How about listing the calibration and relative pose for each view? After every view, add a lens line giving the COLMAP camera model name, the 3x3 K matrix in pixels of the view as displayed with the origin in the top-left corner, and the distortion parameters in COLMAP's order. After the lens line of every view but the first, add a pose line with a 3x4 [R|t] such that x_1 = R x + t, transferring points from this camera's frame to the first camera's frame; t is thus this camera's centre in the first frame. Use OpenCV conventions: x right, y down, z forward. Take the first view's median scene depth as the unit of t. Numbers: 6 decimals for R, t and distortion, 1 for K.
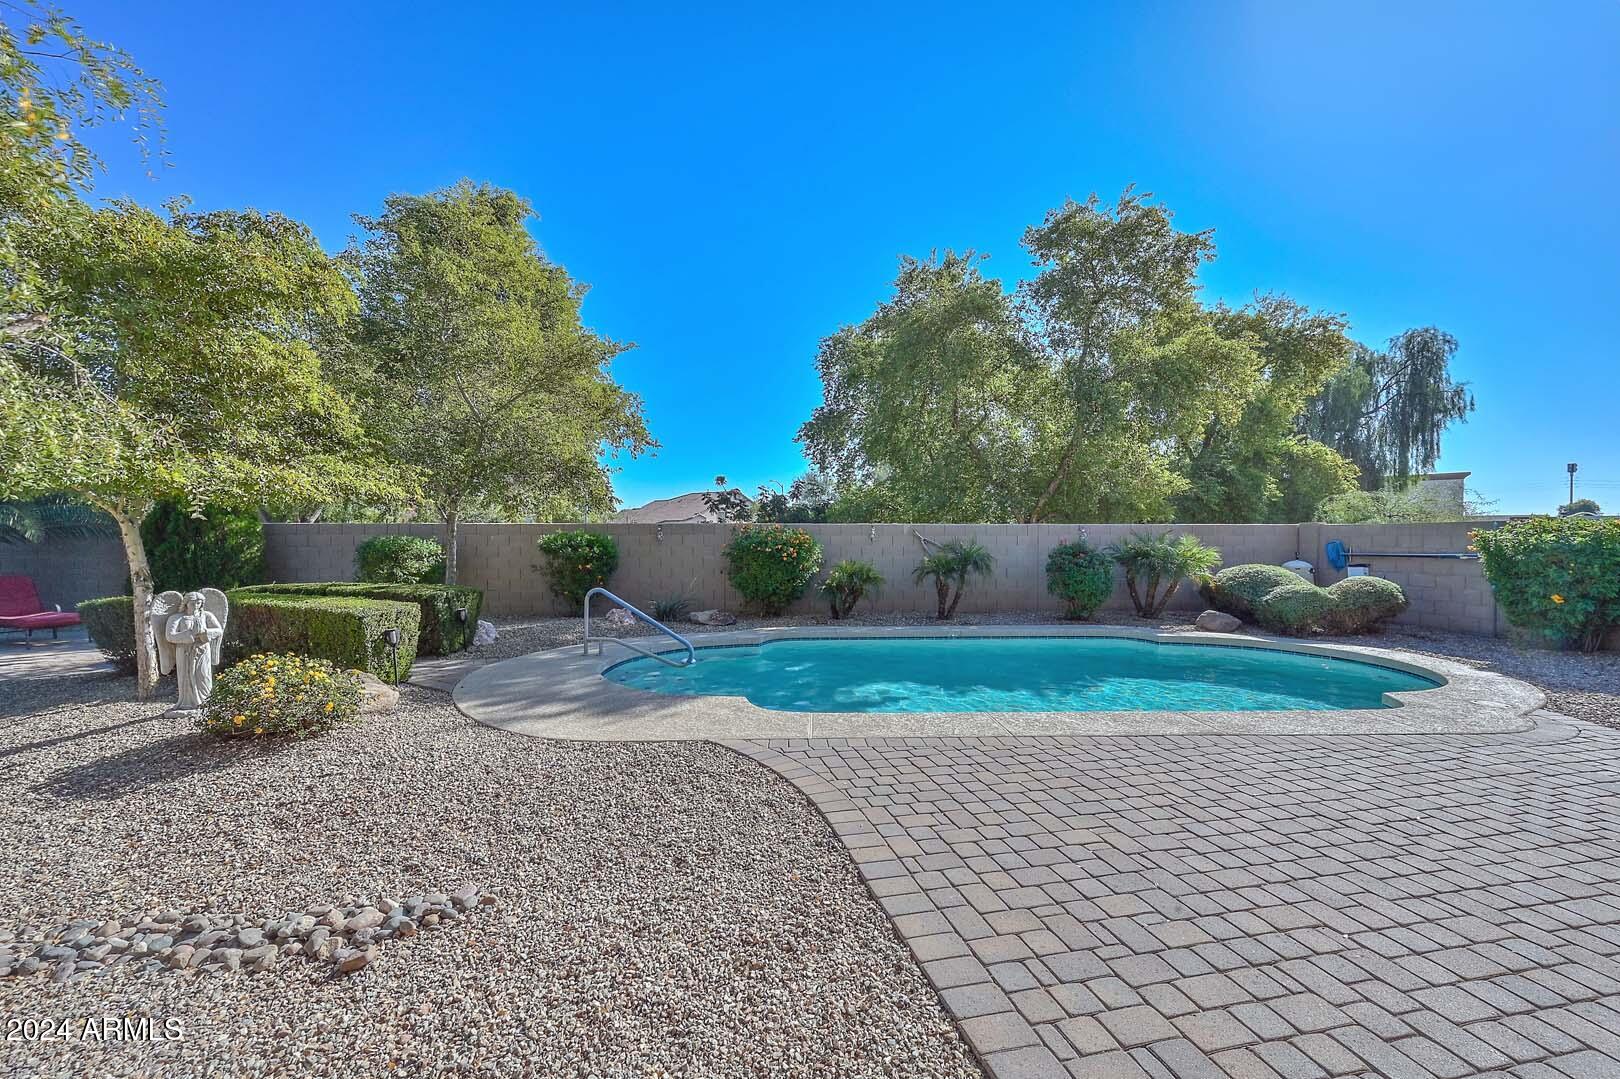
lens RADIAL K [[652.8, 0, 811.0], [0, 652.8, 537.9], [0, 0, 1]] dist [0.011067, -0.000061]
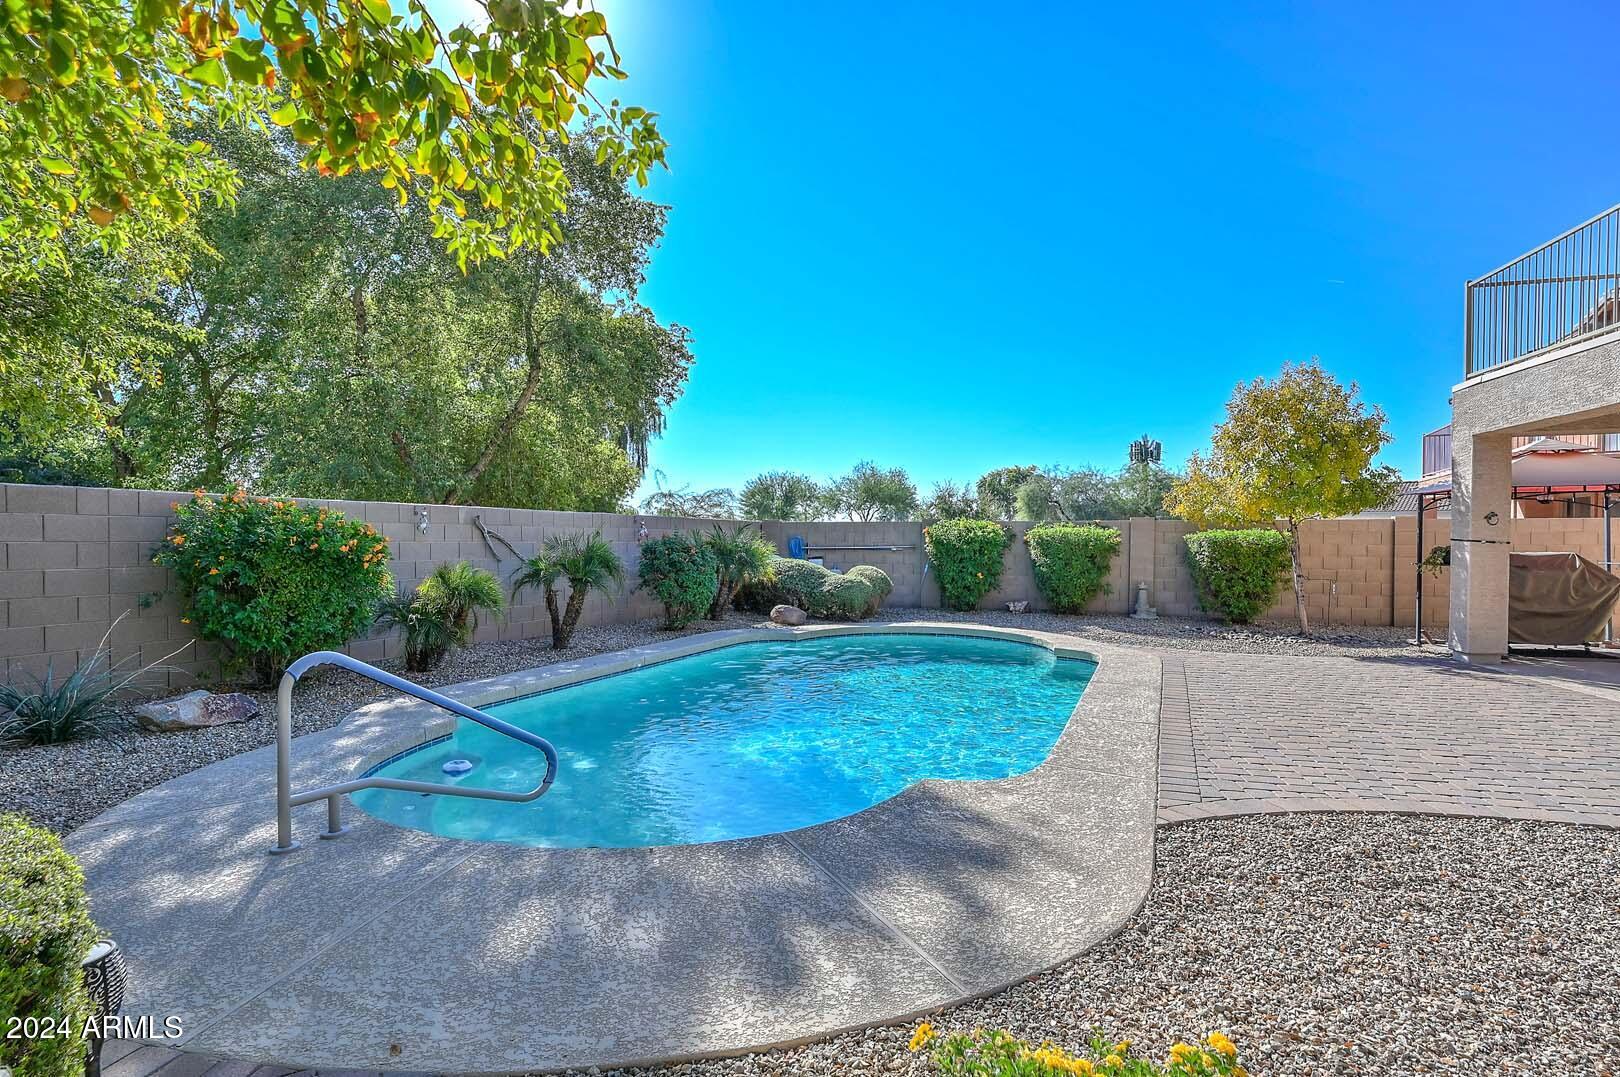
lens RADIAL K [[785.4, 0, 812.1], [0, 785.4, 544.9], [0, 0, 1]] dist [0.002635, 0.000103]
pose [[0.429308, -0.004159, 0.903149, -0.442117], [-0.008085, 0.999932, 0.008448, 0.008232], [-0.903122, -0.010929, 0.429245, 0.418733]]
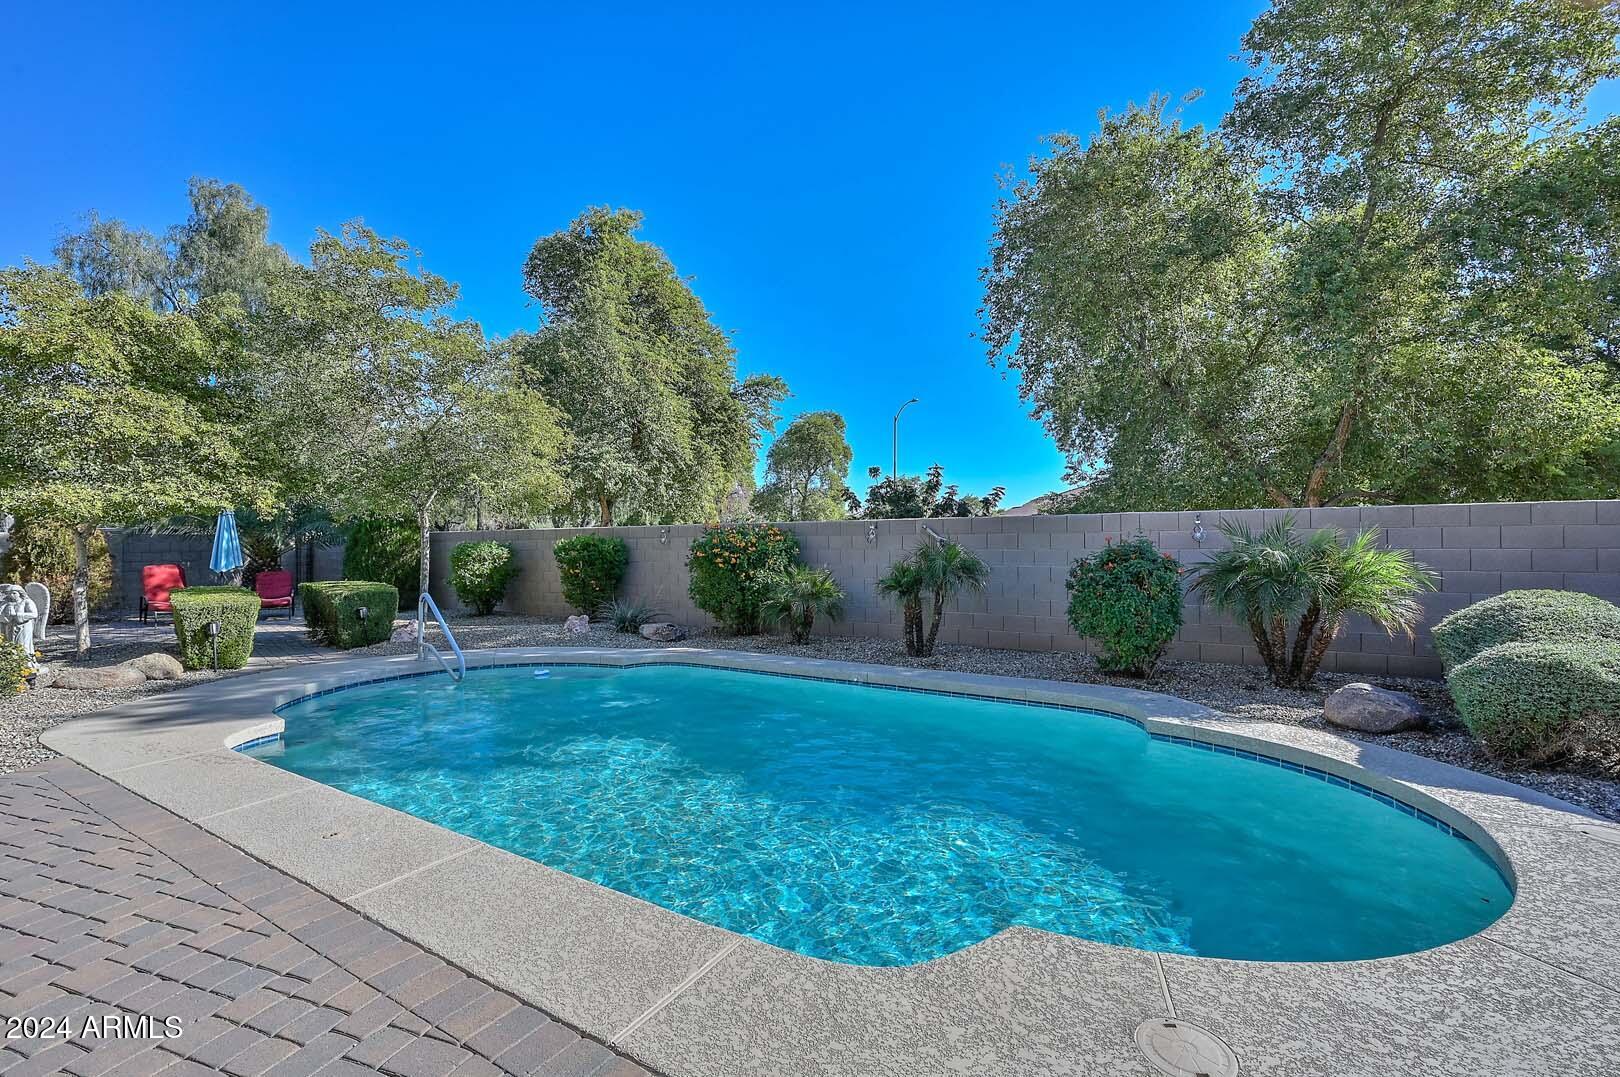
lens RADIAL K [[703.0, 0, 812.9], [0, 703.0, 545.3], [0, 0, 1]] dist [0.000488, -0.000003]
pose [[0.823050, -0.005006, -0.567947, 0.545788], [0.010162, 0.999931, 0.005912, 0.002959], [0.567878, -0.010637, 0.823044, 0.332703]]
